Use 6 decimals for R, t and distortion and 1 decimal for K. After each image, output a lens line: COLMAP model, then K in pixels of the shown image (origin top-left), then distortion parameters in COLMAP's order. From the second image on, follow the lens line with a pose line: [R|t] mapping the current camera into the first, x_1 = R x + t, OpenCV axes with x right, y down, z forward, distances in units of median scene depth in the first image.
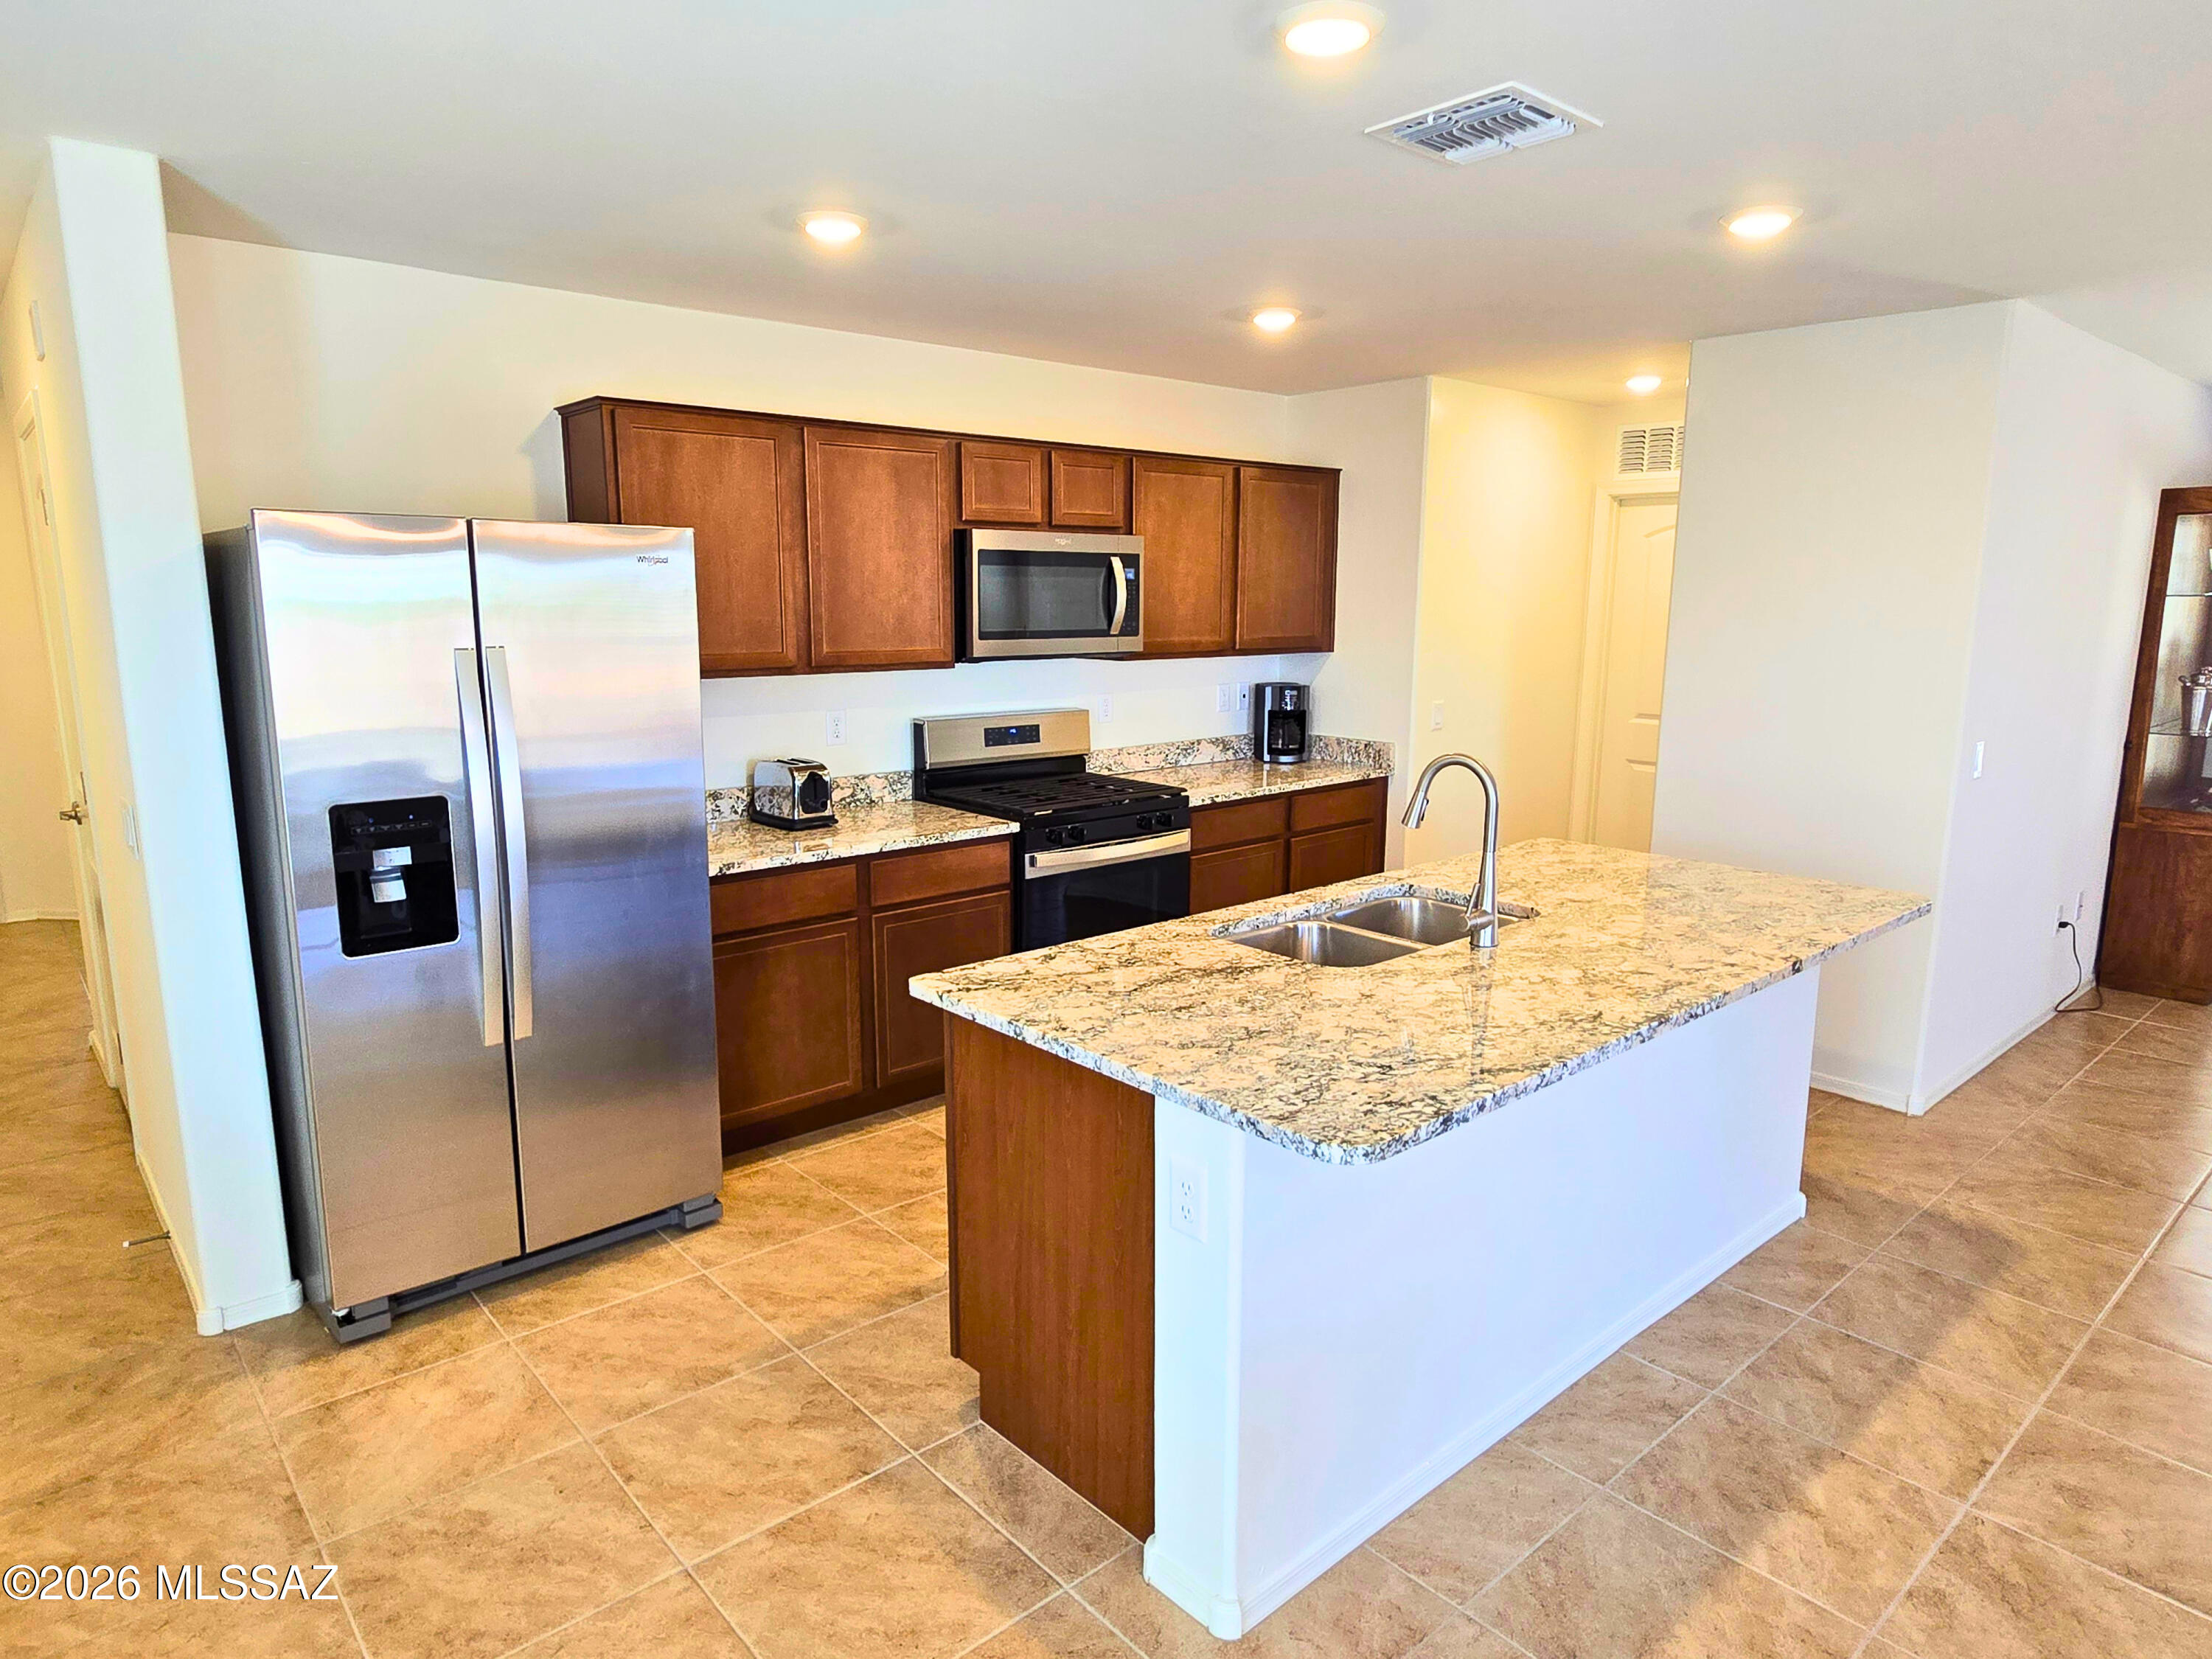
lens RADIAL K [[1330.0, 0, 1093.7], [0, 1330.0, 829.8], [0, 0, 1]] dist [-0.002618, 0.002928]
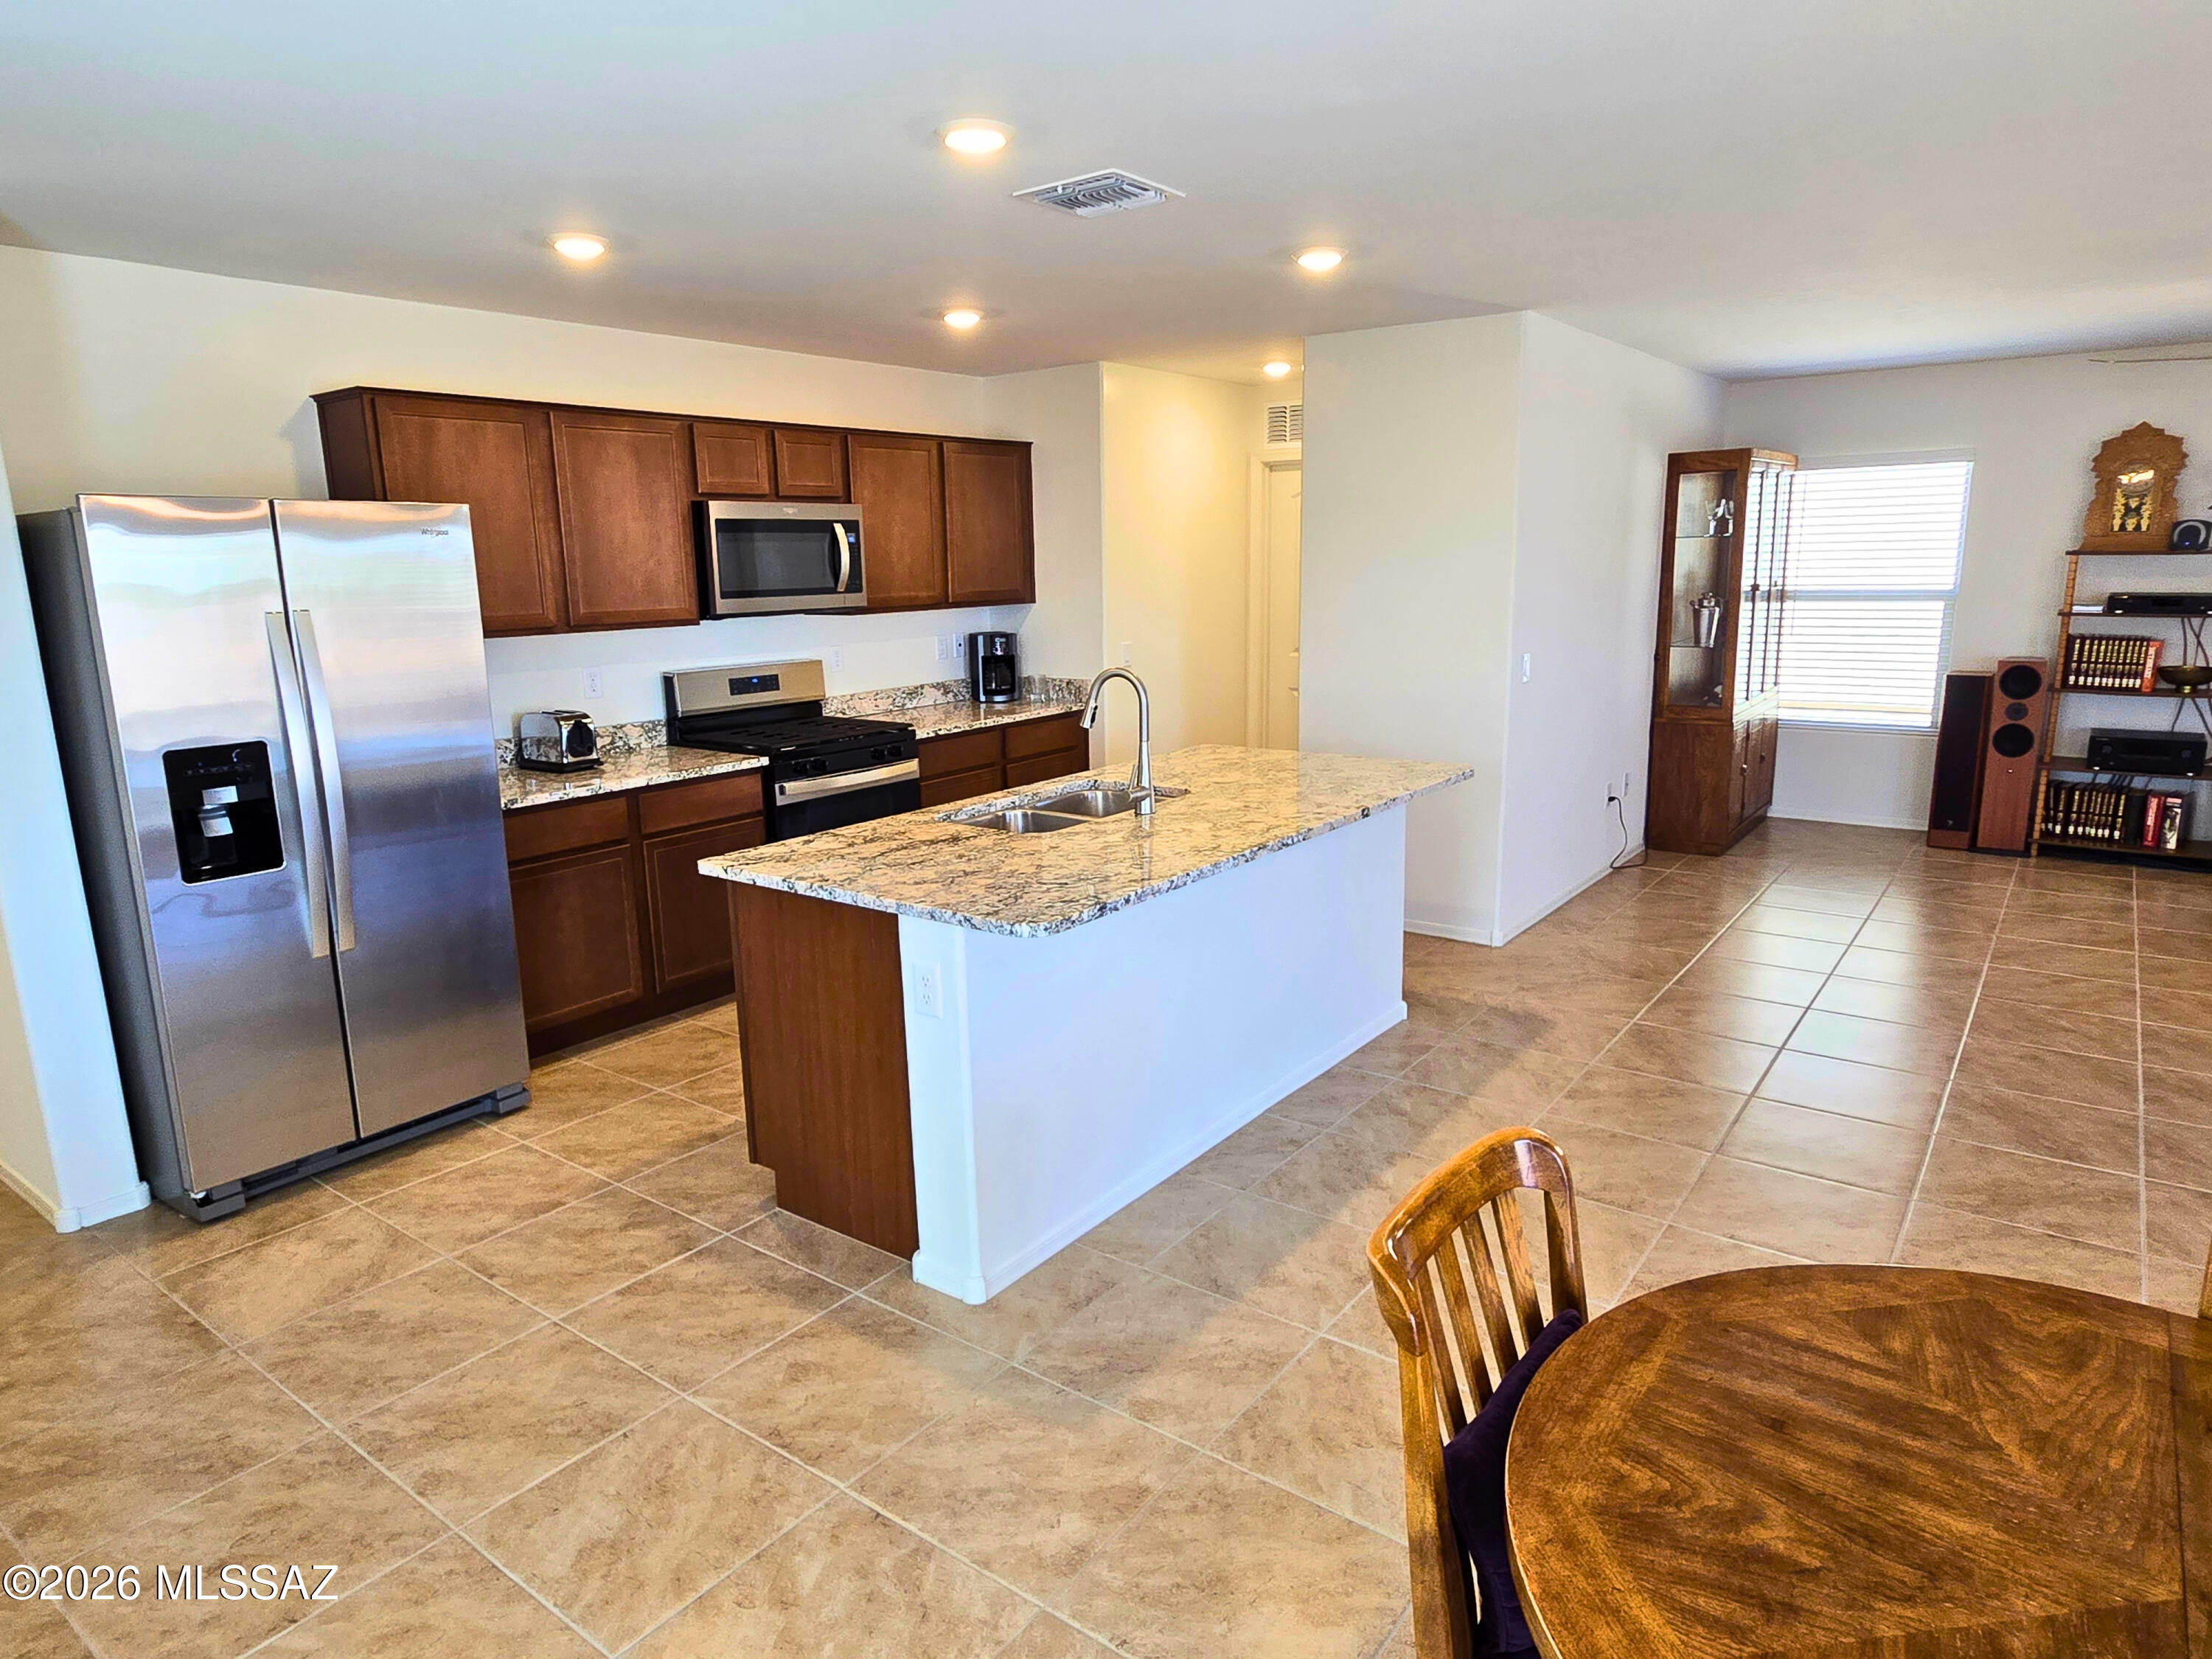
lens RADIAL K [[1330.0, 0, 1087.5], [0, 1330.0, 832.6], [0, 0, 1]] dist [-0.002618, 0.002928]
pose [[0.979534, -0.063839, 0.190889, -0.009466], [0.058842, 0.997763, 0.031736, 0.040808], [-0.192488, -0.019854, 0.981099, -0.186876]]
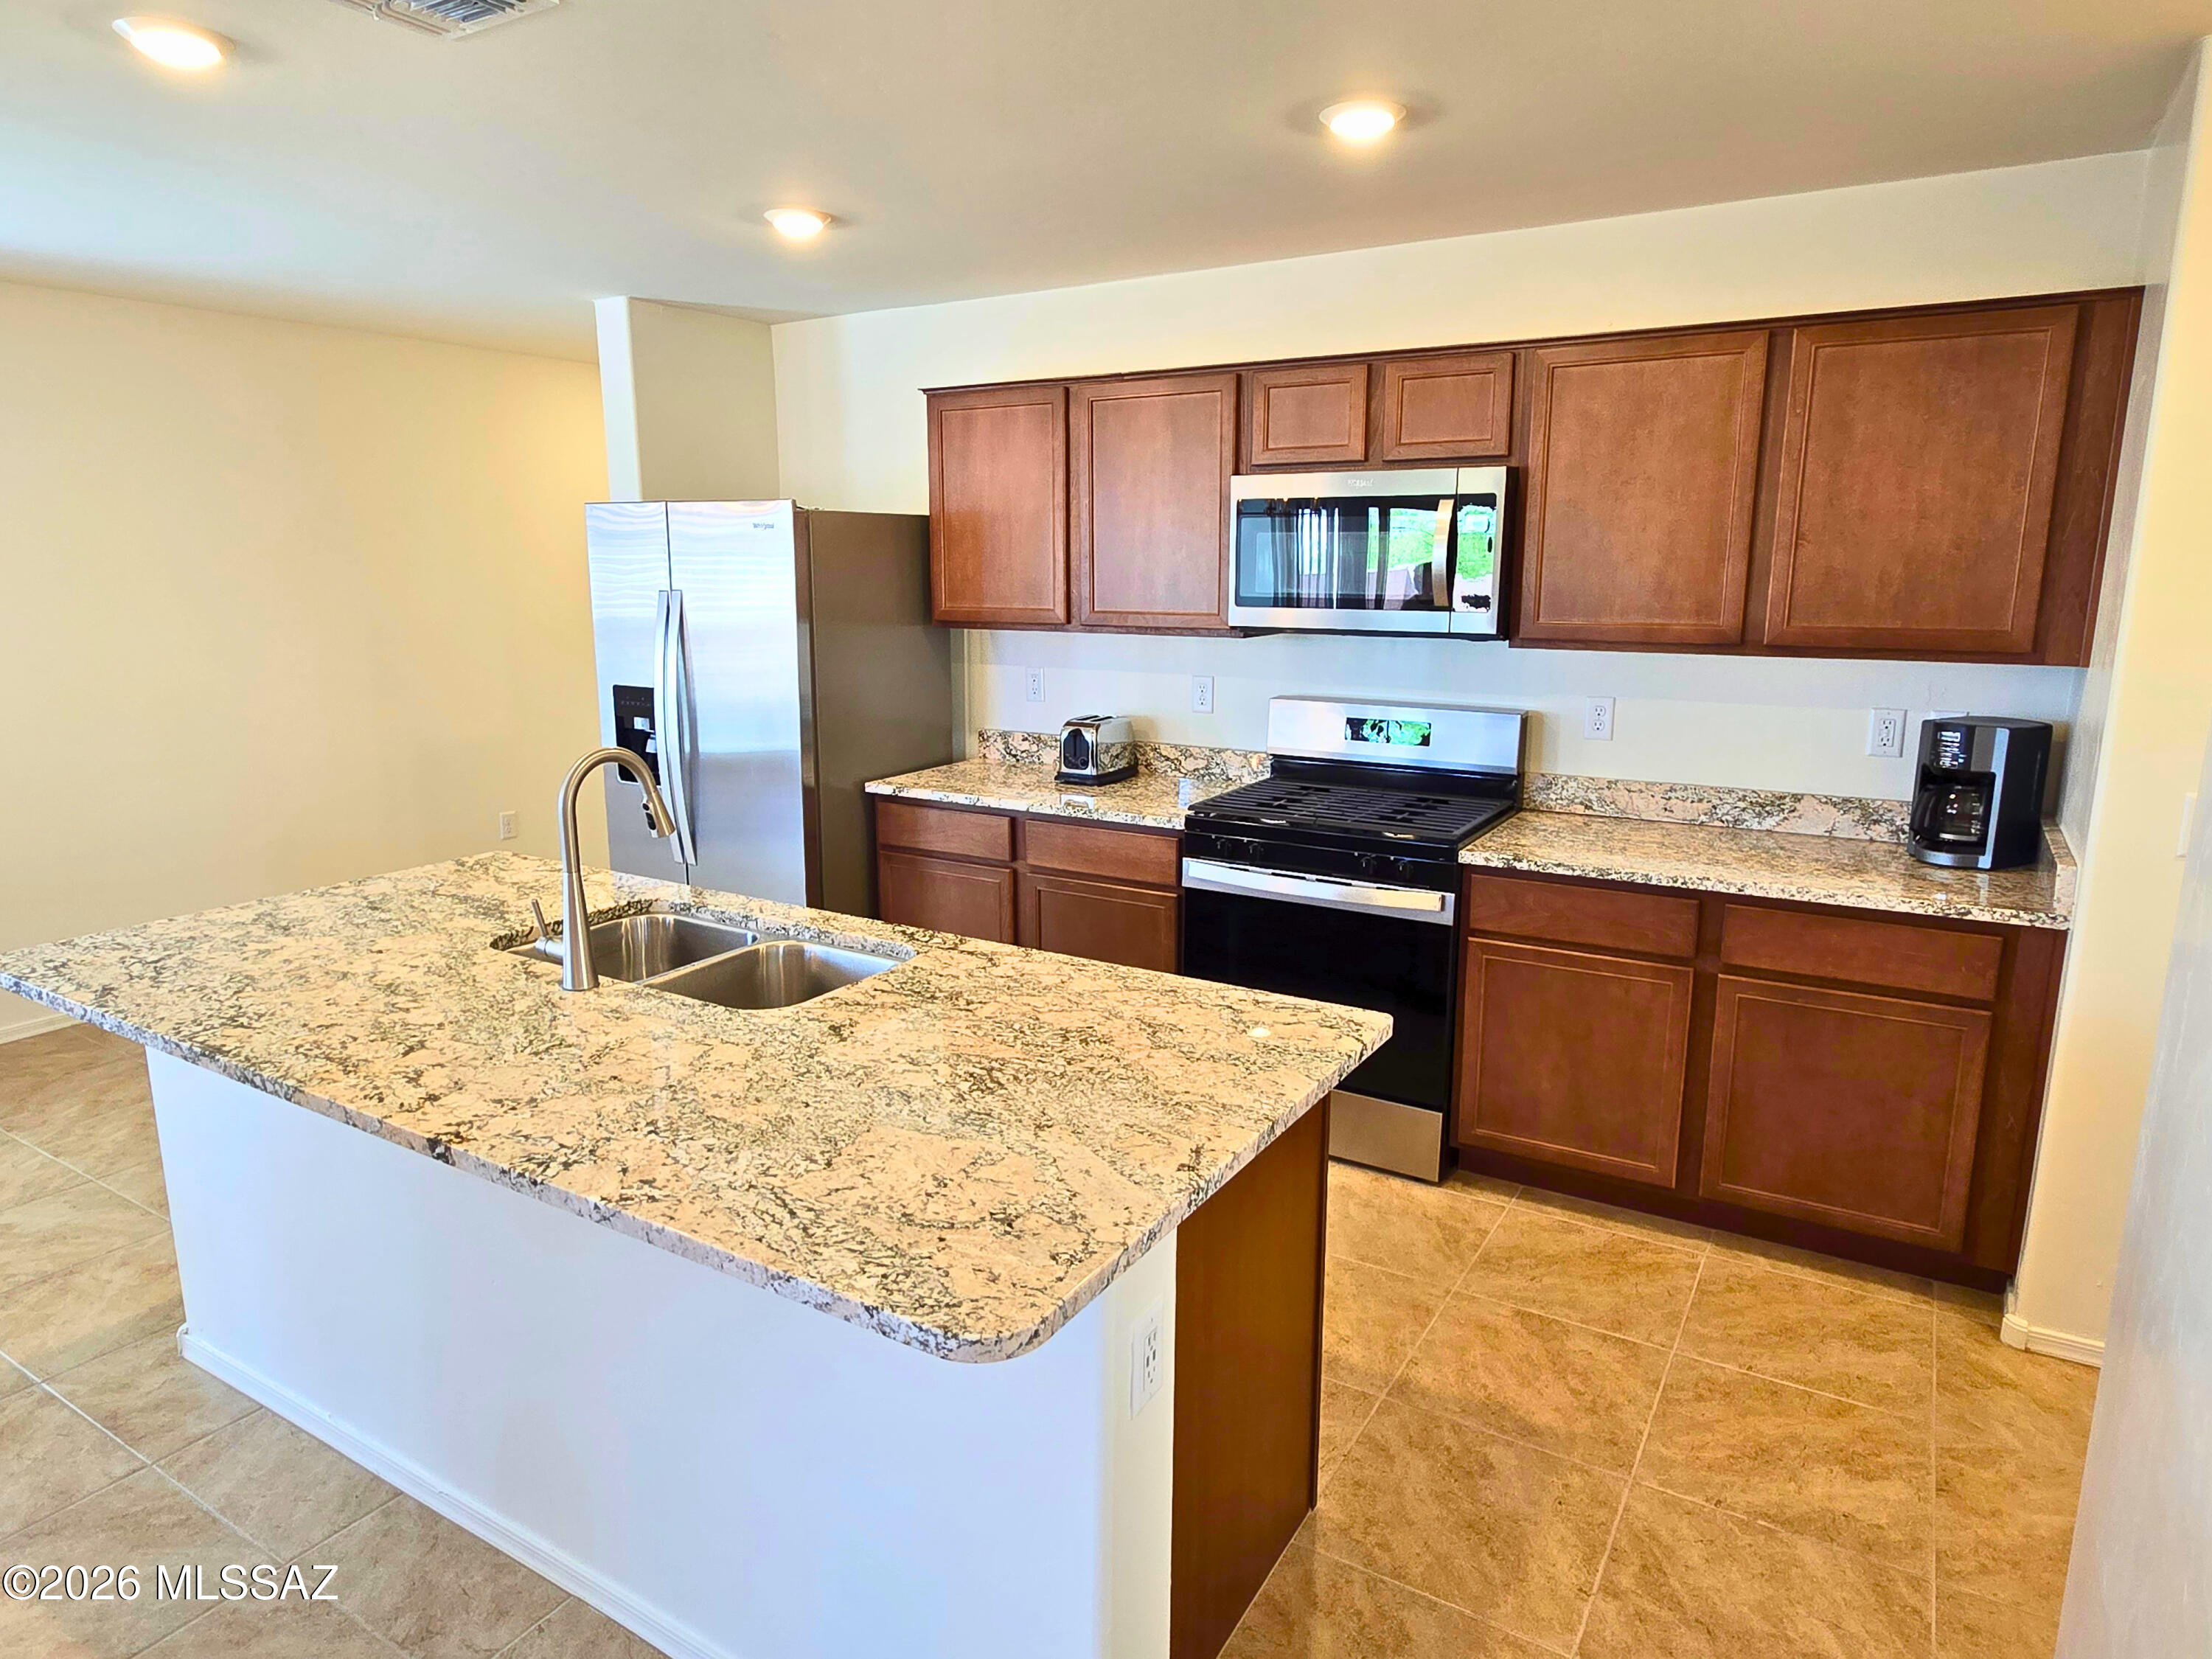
lens RADIAL K [[1330.0, 0, 1097.7], [0, 1330.0, 829.6], [0, 0, 1]] dist [-0.002618, 0.002928]
pose [[0.291959, 0.189585, -0.937453, 0.755262], [-0.167231, 0.975177, 0.145131, -0.117623], [0.941697, 0.114399, 0.316417, 0.696599]]
